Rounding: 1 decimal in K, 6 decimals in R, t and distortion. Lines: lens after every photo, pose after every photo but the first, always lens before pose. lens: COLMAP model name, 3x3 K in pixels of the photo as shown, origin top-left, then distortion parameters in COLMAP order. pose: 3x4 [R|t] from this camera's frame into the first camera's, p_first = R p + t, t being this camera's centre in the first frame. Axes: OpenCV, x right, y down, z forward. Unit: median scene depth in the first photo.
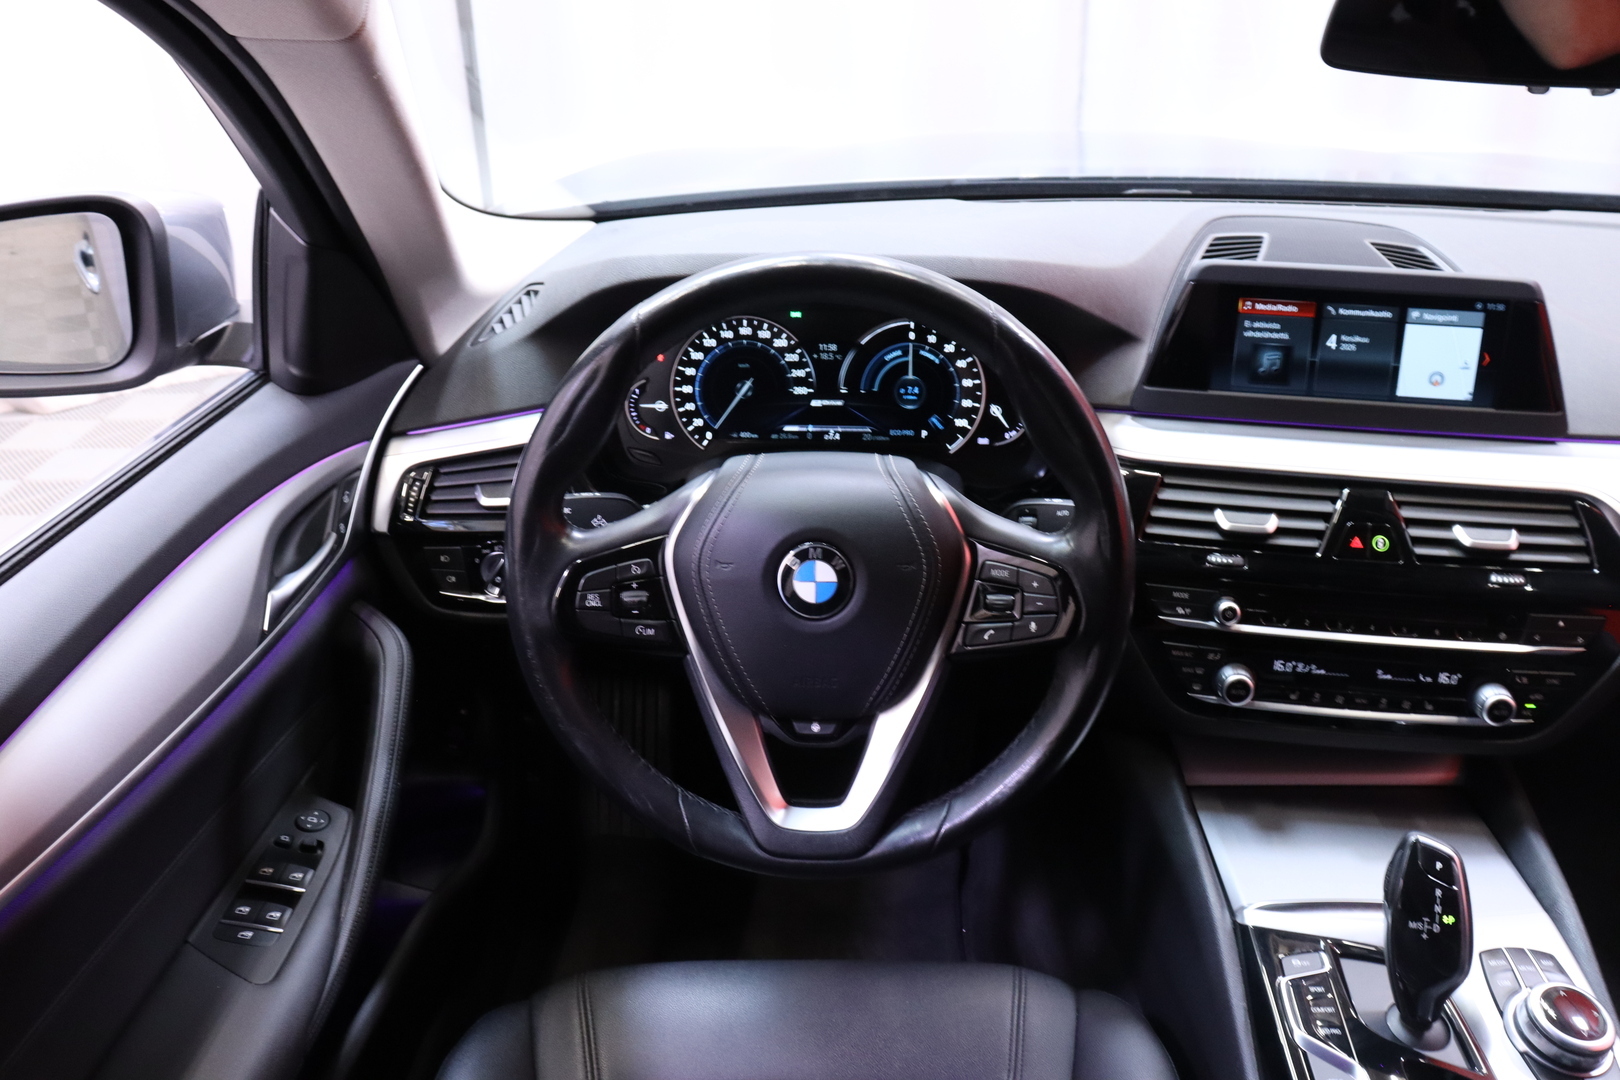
lens RADIAL K [[1309.3, 0, 810.0], [0, 1309.3, 540.0], [0, 0, 1]] dist [-0.181889, 0.156999]
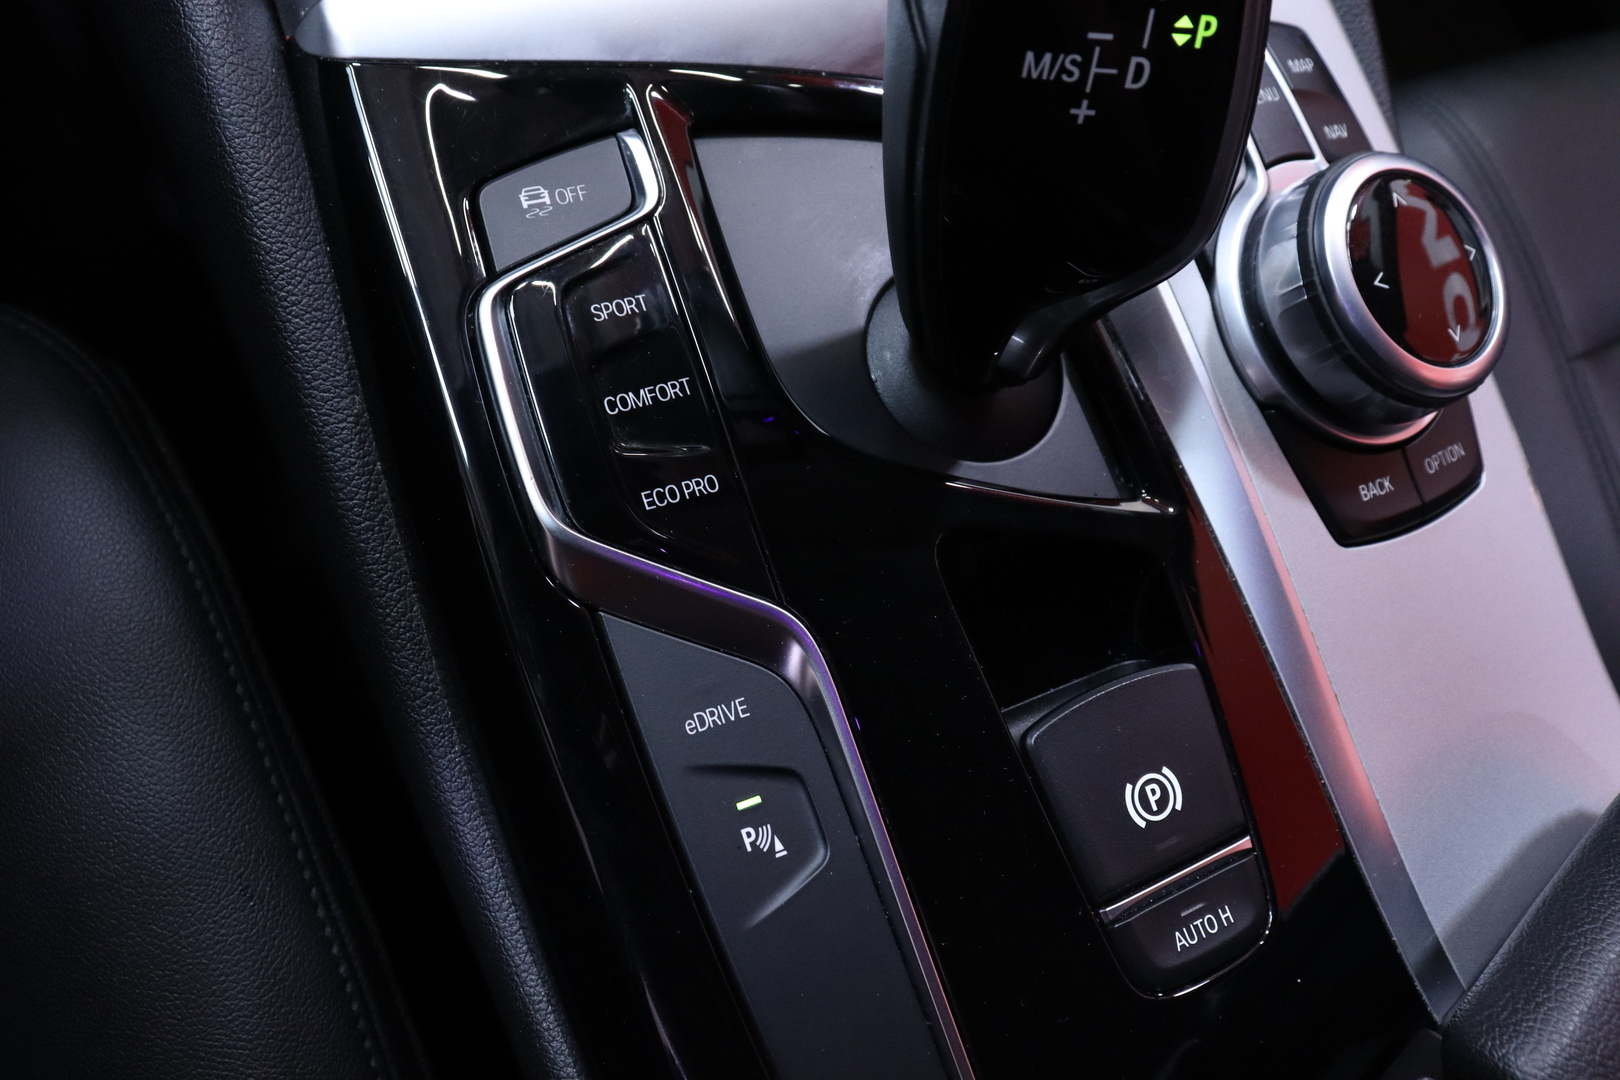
lens RADIAL K [[1309.3, 0, 810.0], [0, 1309.3, 540.0], [0, 0, 1]] dist [-0.181889, 0.156999]
pose [[0.887744, -0.301955, 0.347468, 0.285157], [-0.062716, 0.668440, 0.741118, 0.167408], [-0.456045, -0.679714, 0.574466, 0.686552]]
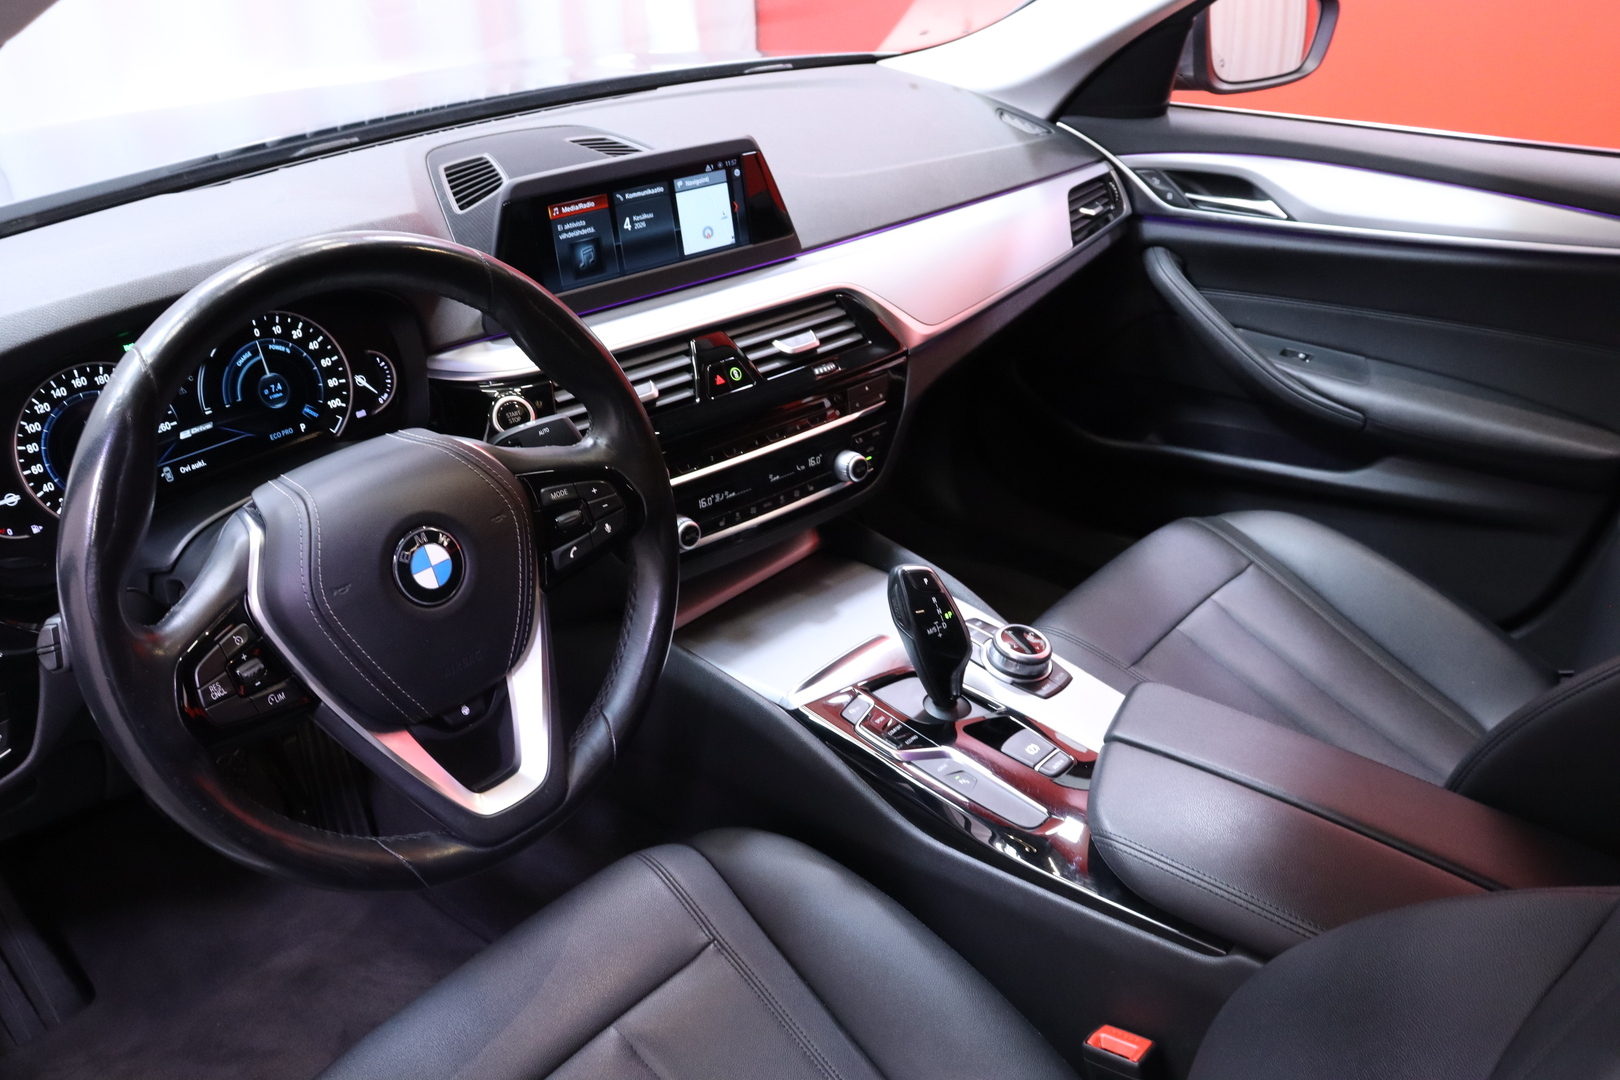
lens RADIAL K [[1309.3, 0, 810.0], [0, 1309.3, 540.0], [0, 0, 1]] dist [-0.181889, 0.156999]
pose [[0.639326, -0.375981, 0.670746, -0.368324], [0.349791, 0.919029, 0.181748, -0.050579], [-0.684769, 0.118425, 0.719074, 0.097003]]
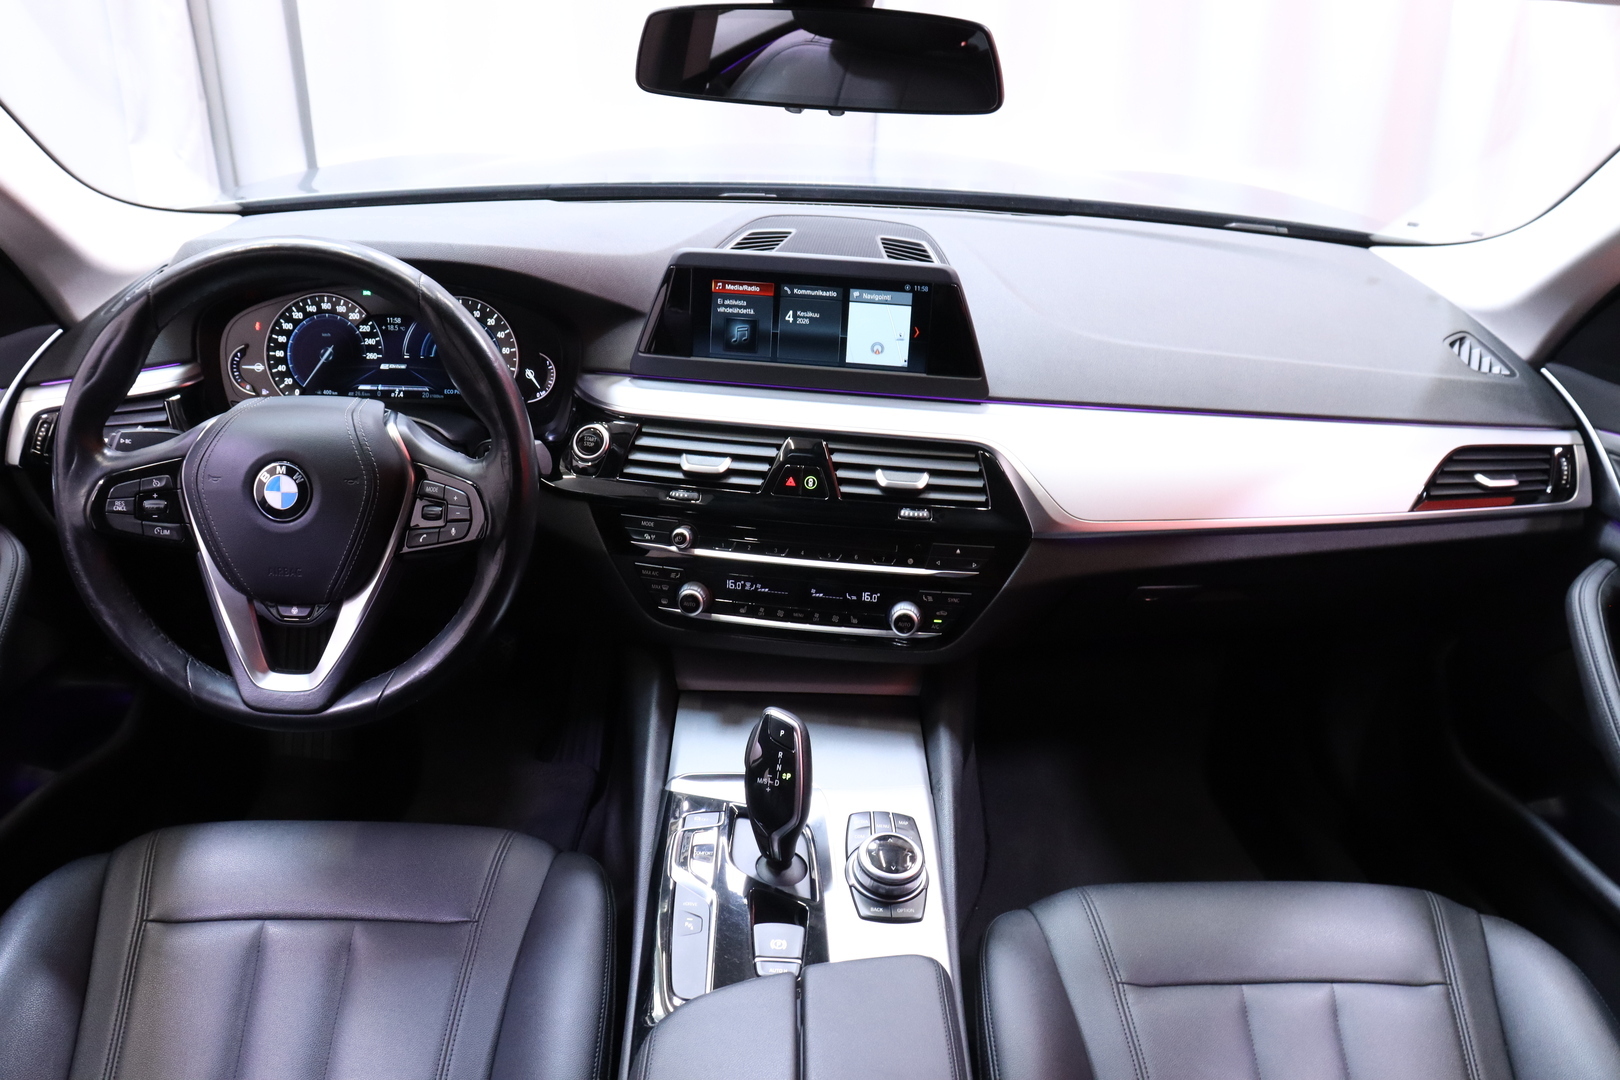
lens RADIAL K [[1309.3, 0, 810.0], [0, 1309.3, 540.0], [0, 0, 1]] dist [-0.181889, 0.156999]
pose [[0.998100, 0.017238, 0.059148, 0.367195], [-0.016703, 0.999815, -0.009529, 0.067096], [-0.059301, 0.008523, 0.998204, -0.228411]]
